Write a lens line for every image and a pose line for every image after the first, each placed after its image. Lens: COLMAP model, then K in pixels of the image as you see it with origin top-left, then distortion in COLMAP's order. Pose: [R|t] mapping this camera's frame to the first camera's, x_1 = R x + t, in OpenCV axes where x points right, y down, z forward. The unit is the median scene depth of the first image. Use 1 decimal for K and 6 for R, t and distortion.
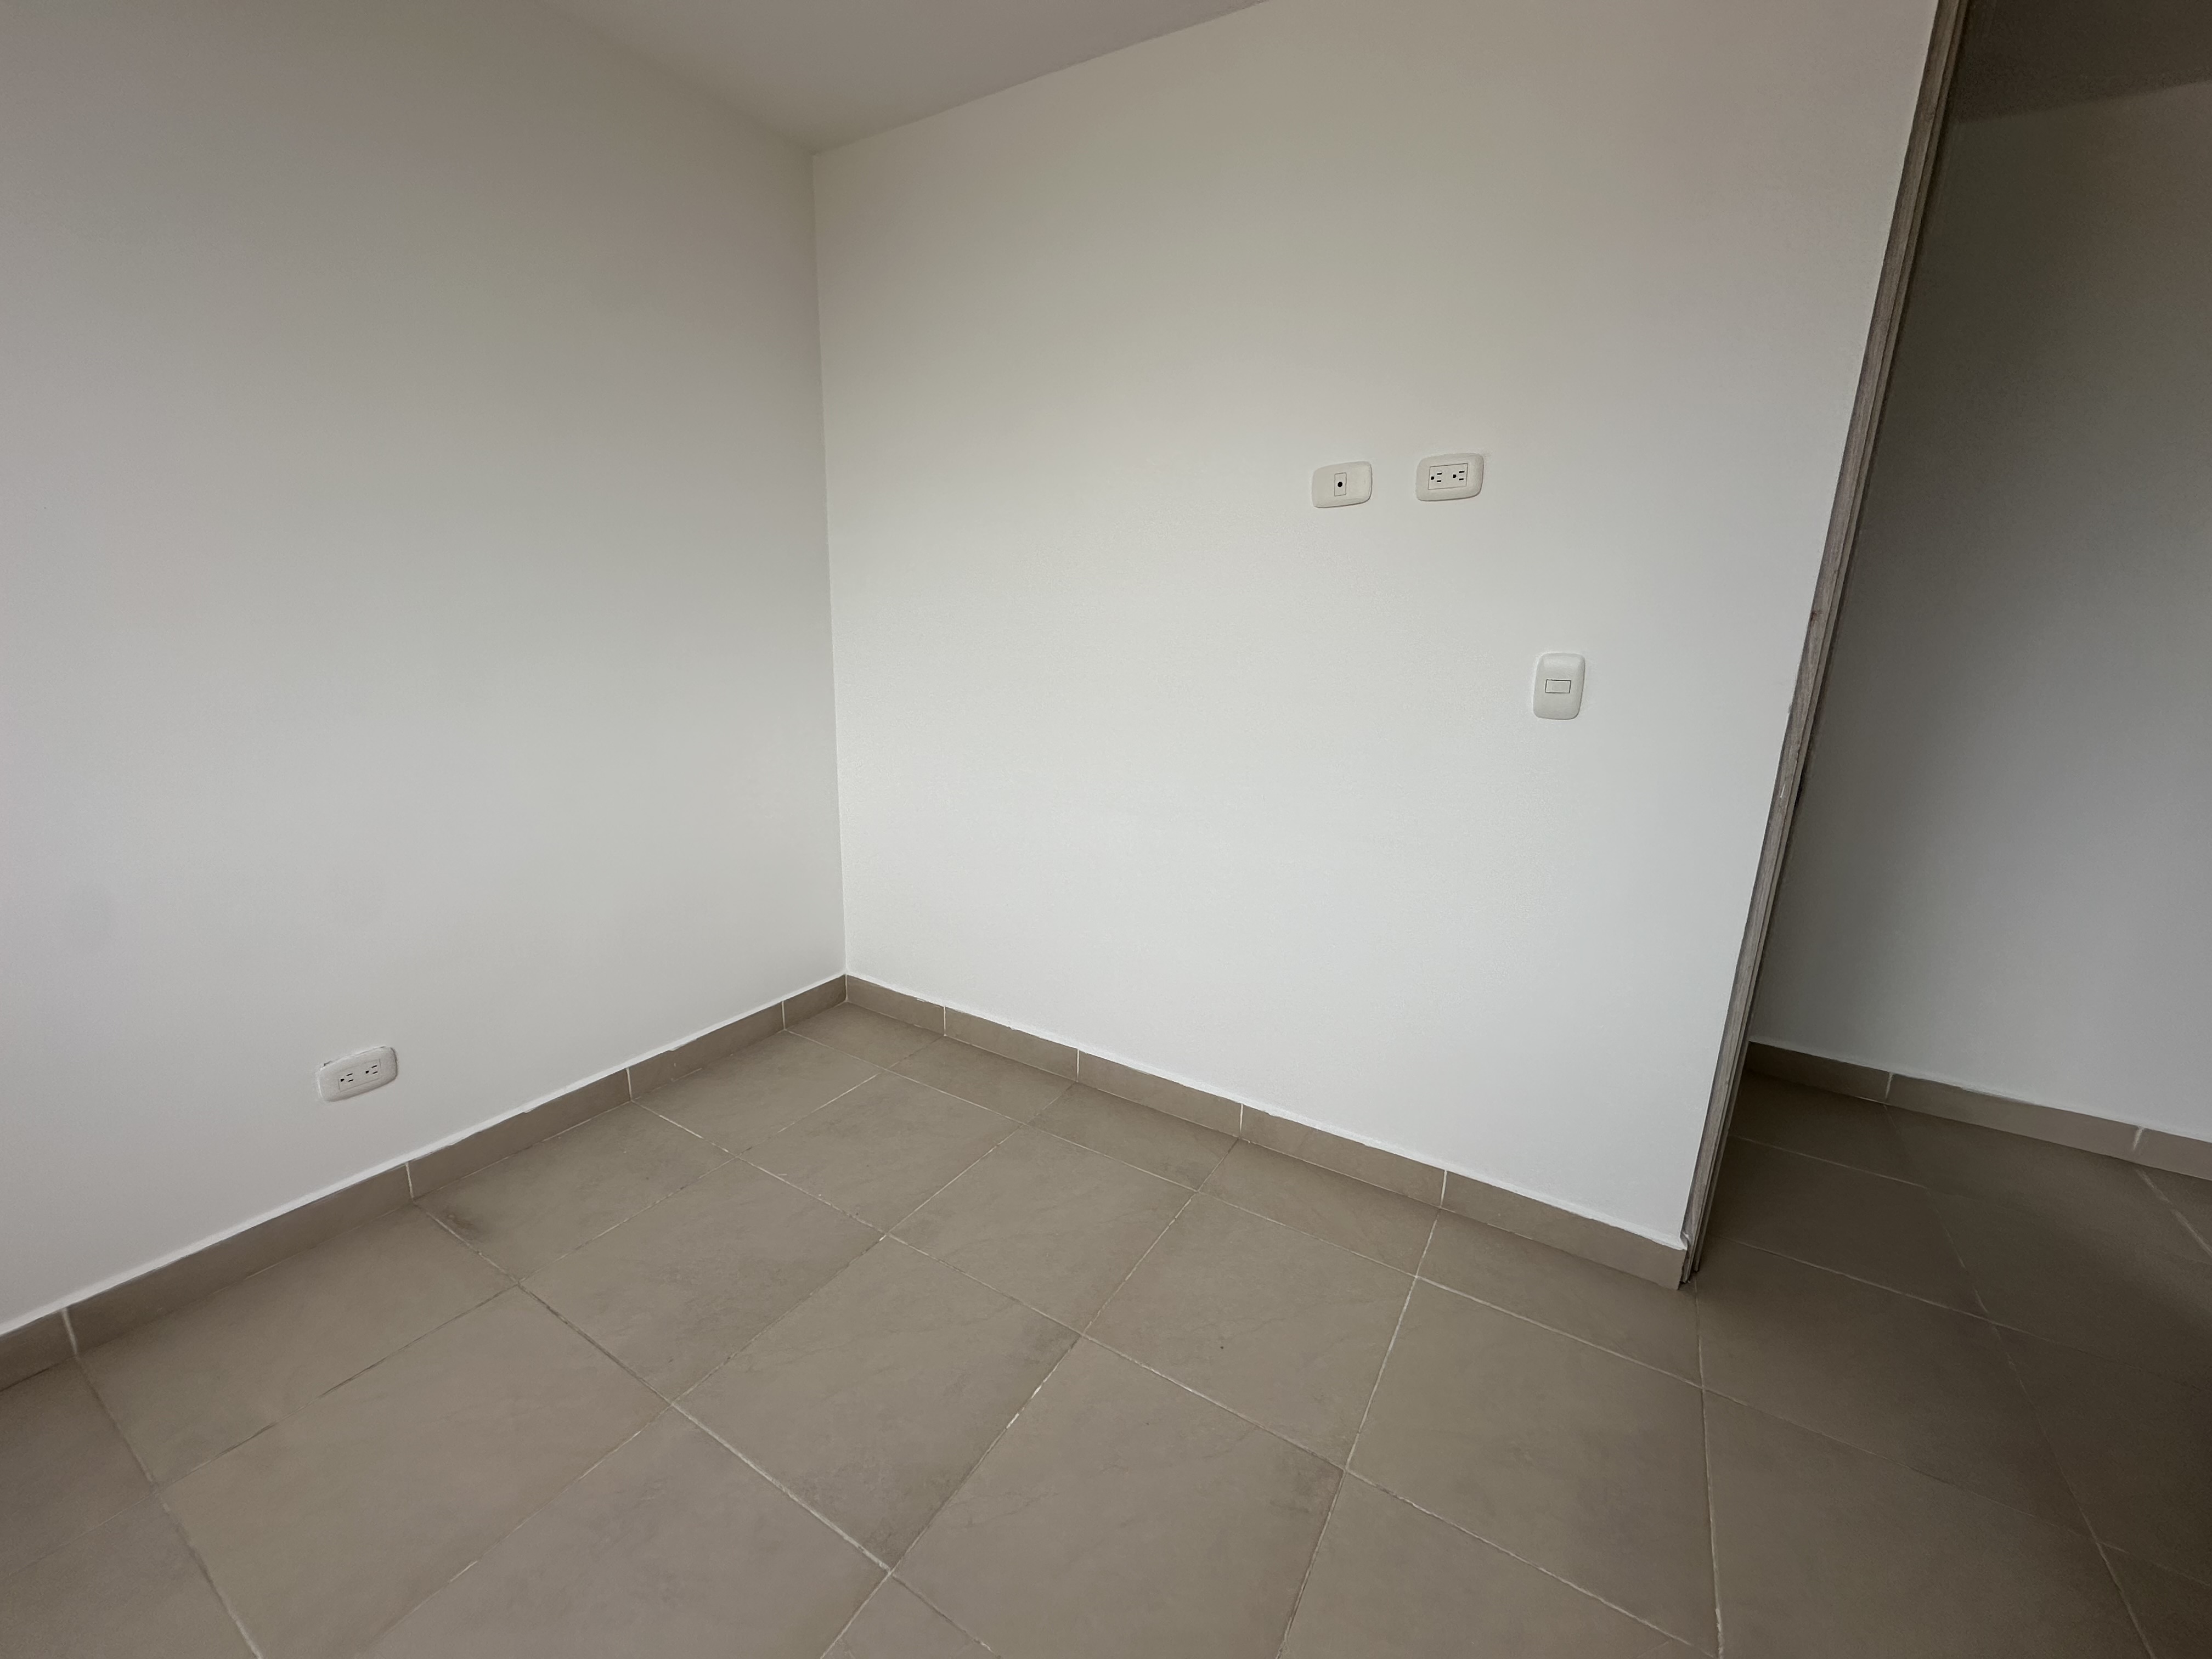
lens RADIAL K [[882.4, 0, 1114.5], [0, 882.4, 813.7], [0, 0, 1]] dist [-0.004446, 0.001067]
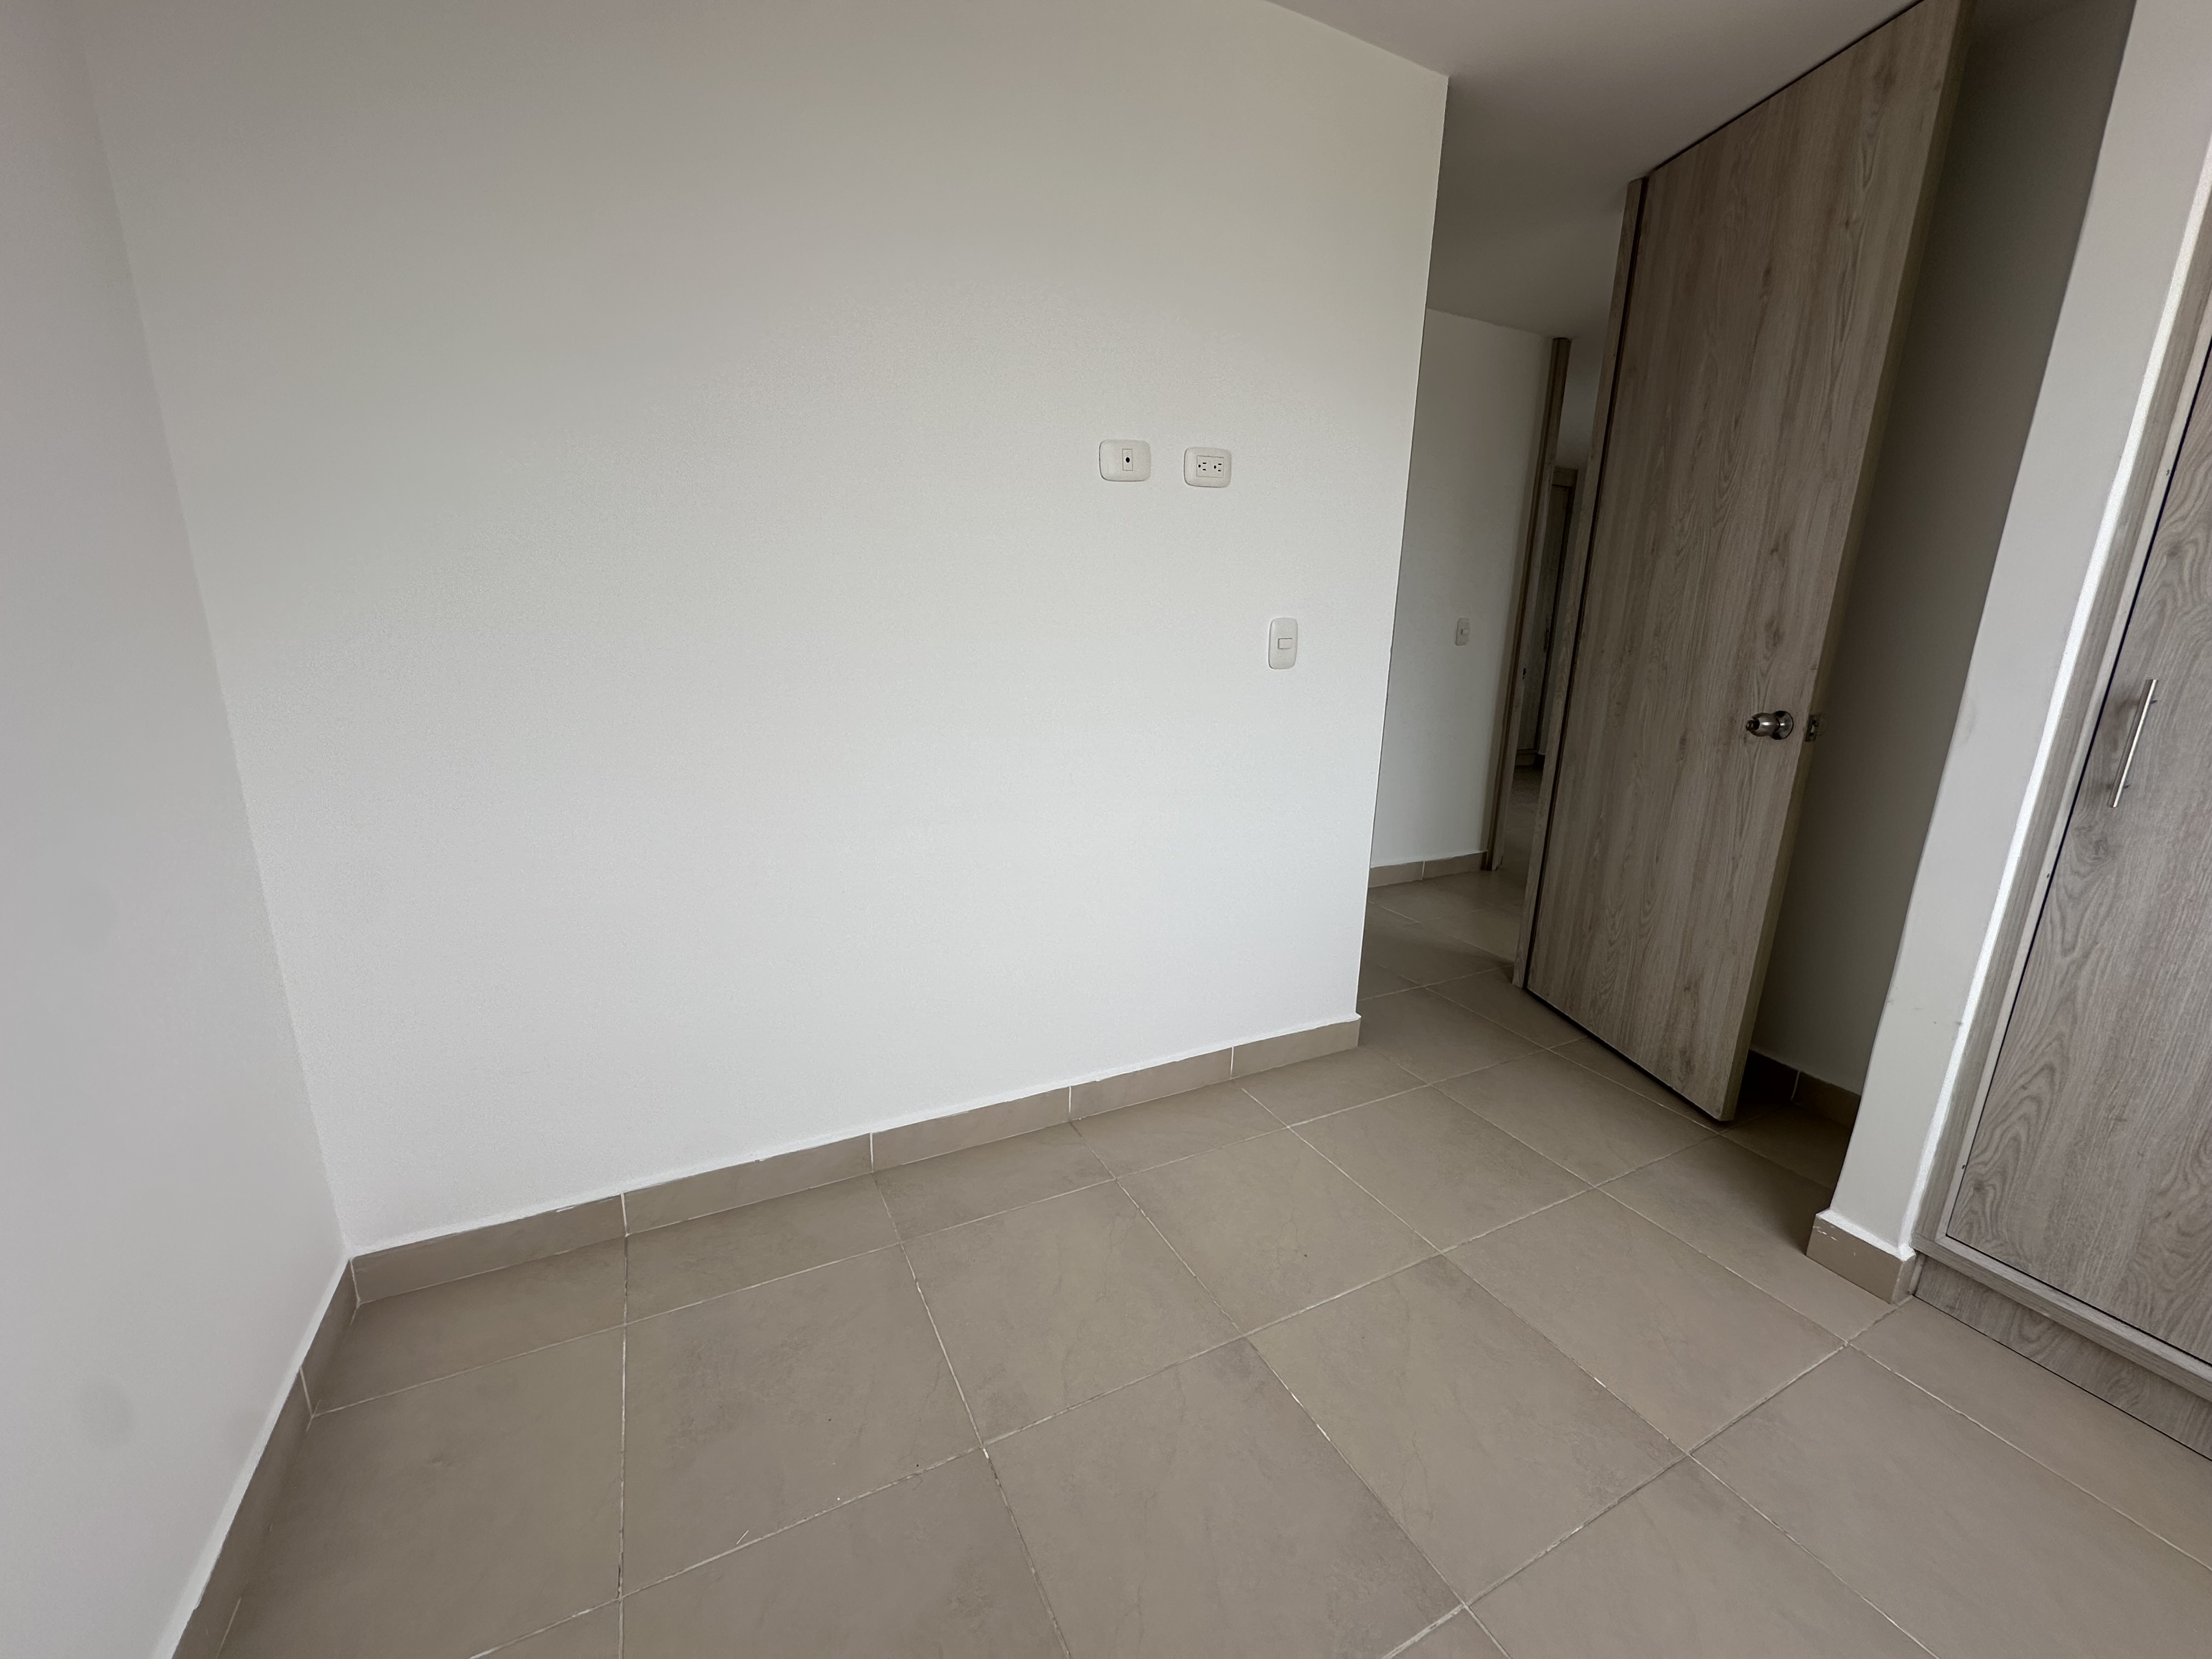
lens RADIAL K [[882.4, 0, 1095.8], [0, 882.4, 818.0], [0, 0, 1]] dist [-0.004446, 0.001067]
pose [[0.534359, -0.214661, 0.817546, -0.674314], [0.177488, 0.974147, 0.139770, -0.111677], [-0.826413, 0.070417, 0.558644, 0.466569]]
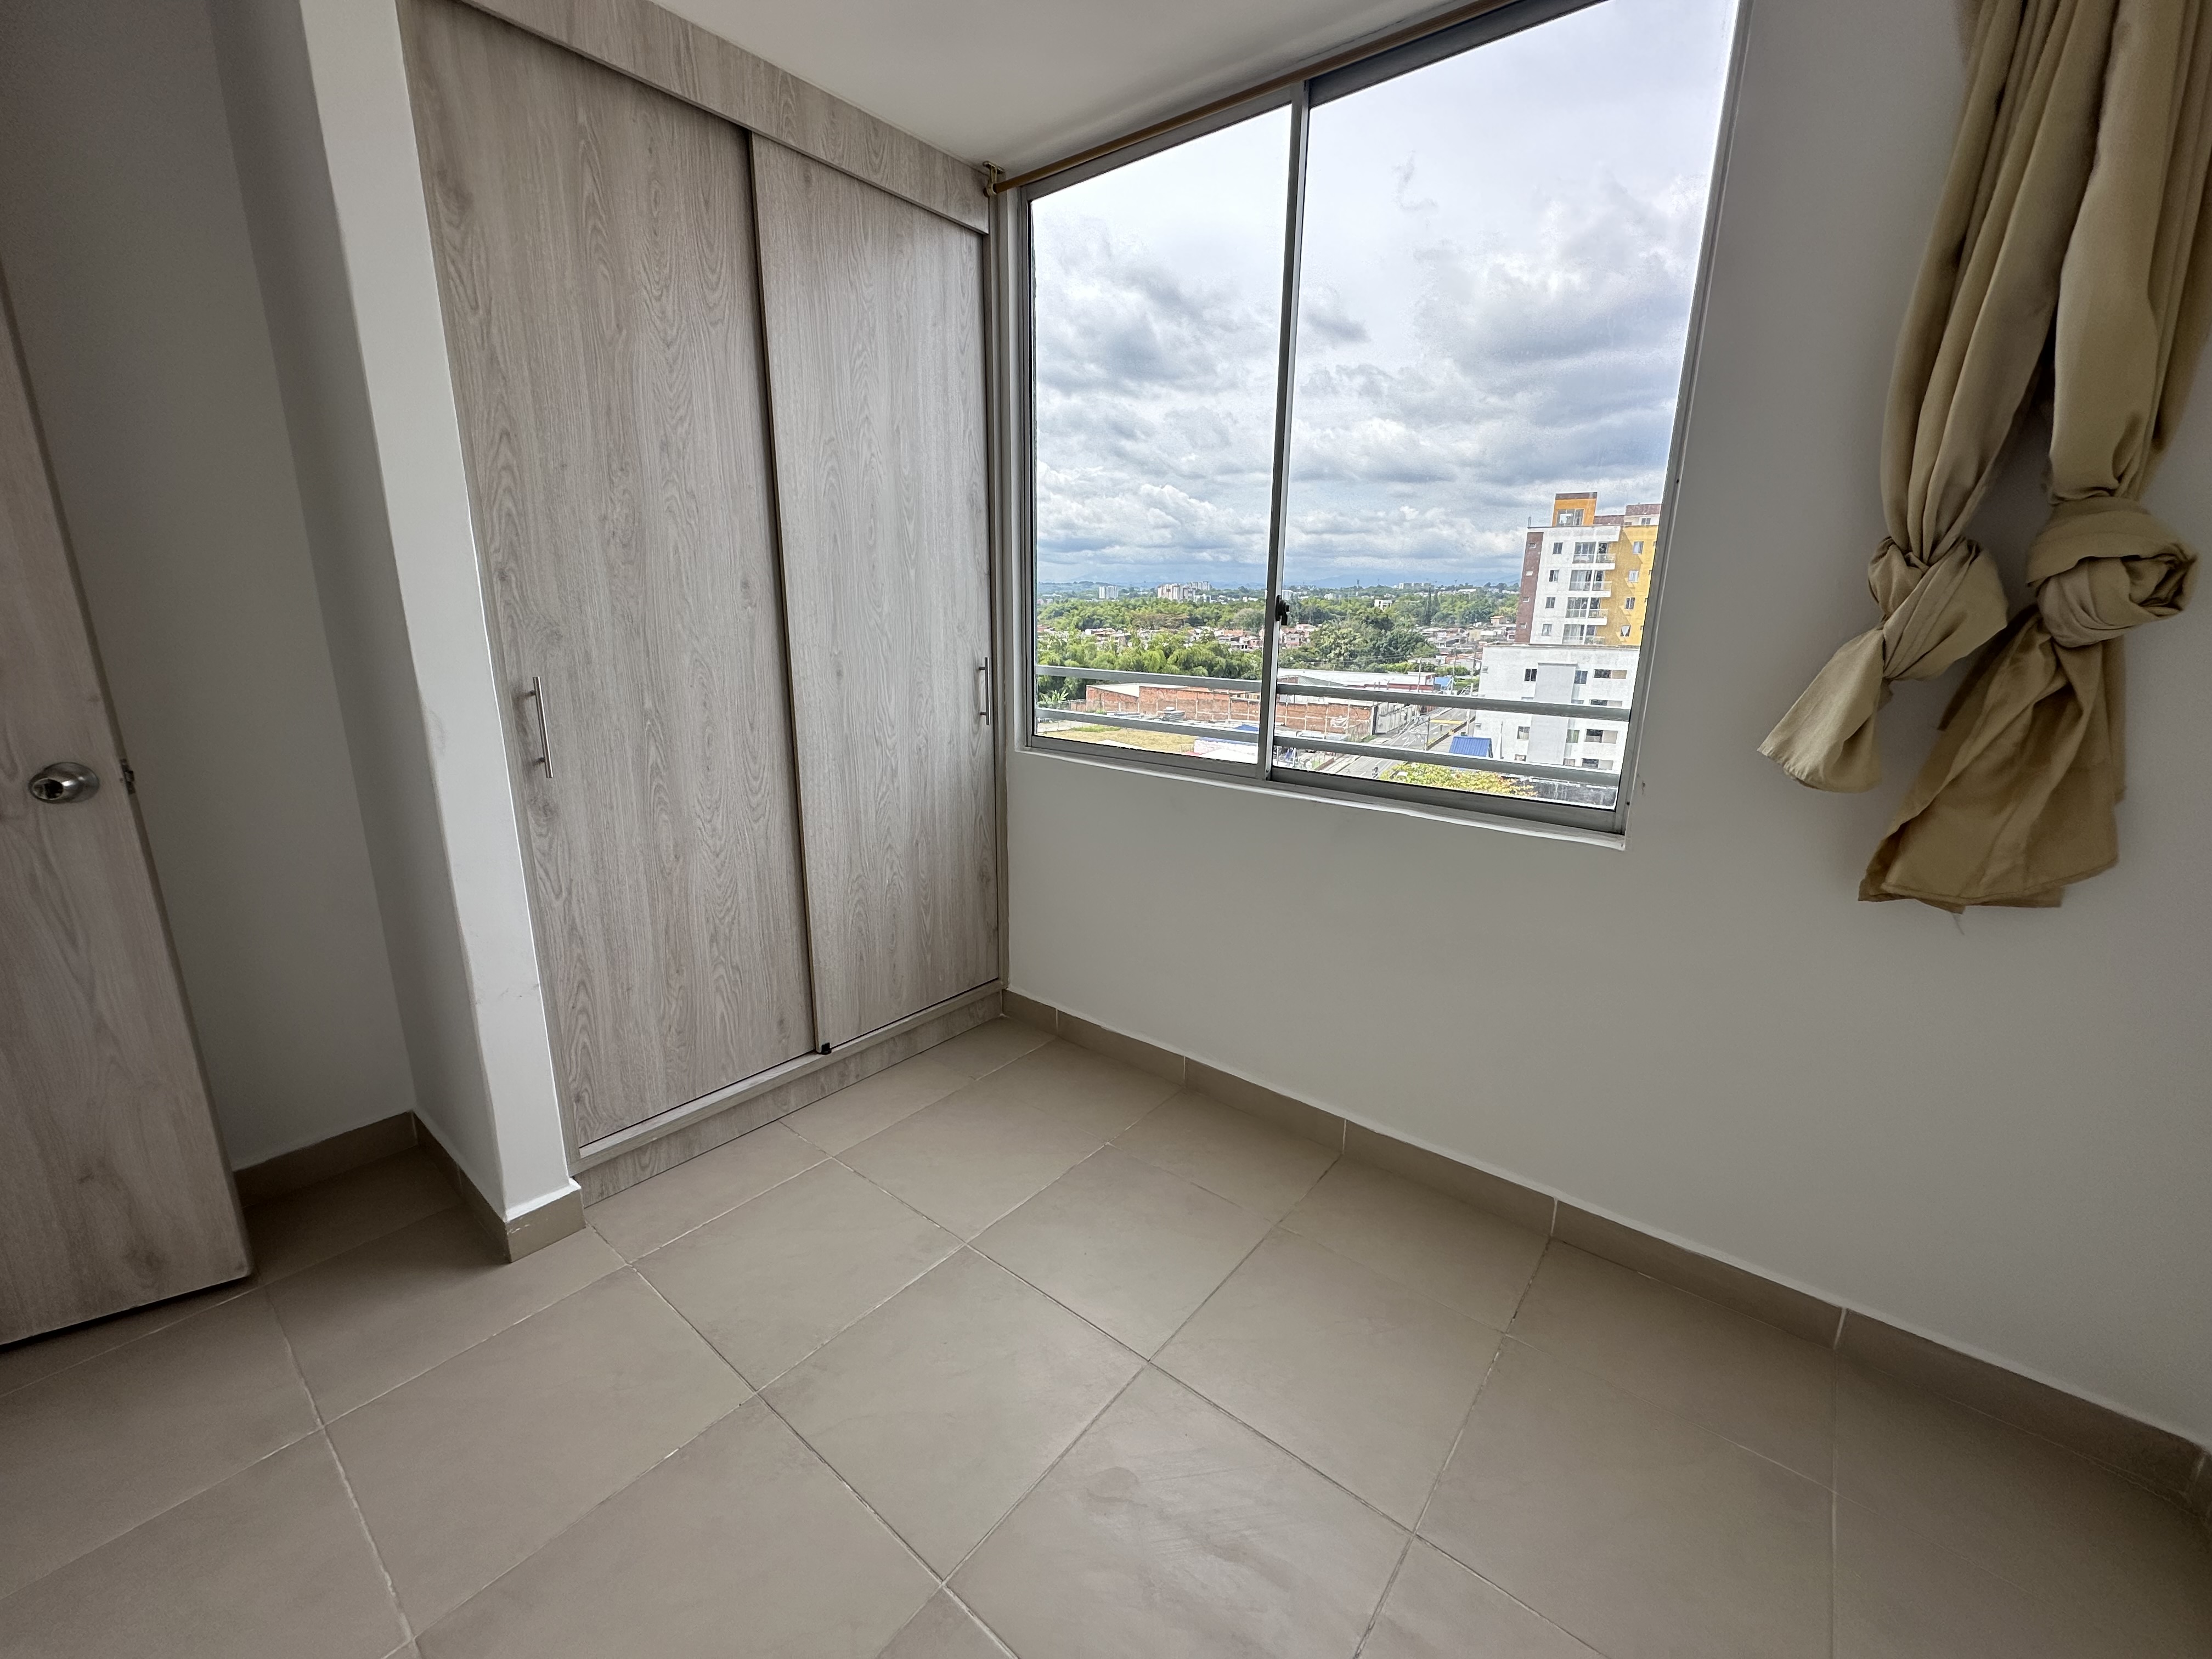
lens RADIAL K [[882.4, 0, 1103.5], [0, 882.4, 831.8], [0, 0, 1]] dist [-0.004446, 0.001067]
pose [[-0.989141, -0.073341, 0.127359, -0.320852], [-0.007781, 0.891501, 0.452952, -0.245221], [-0.146761, 0.447042, -0.882391, 0.939983]]
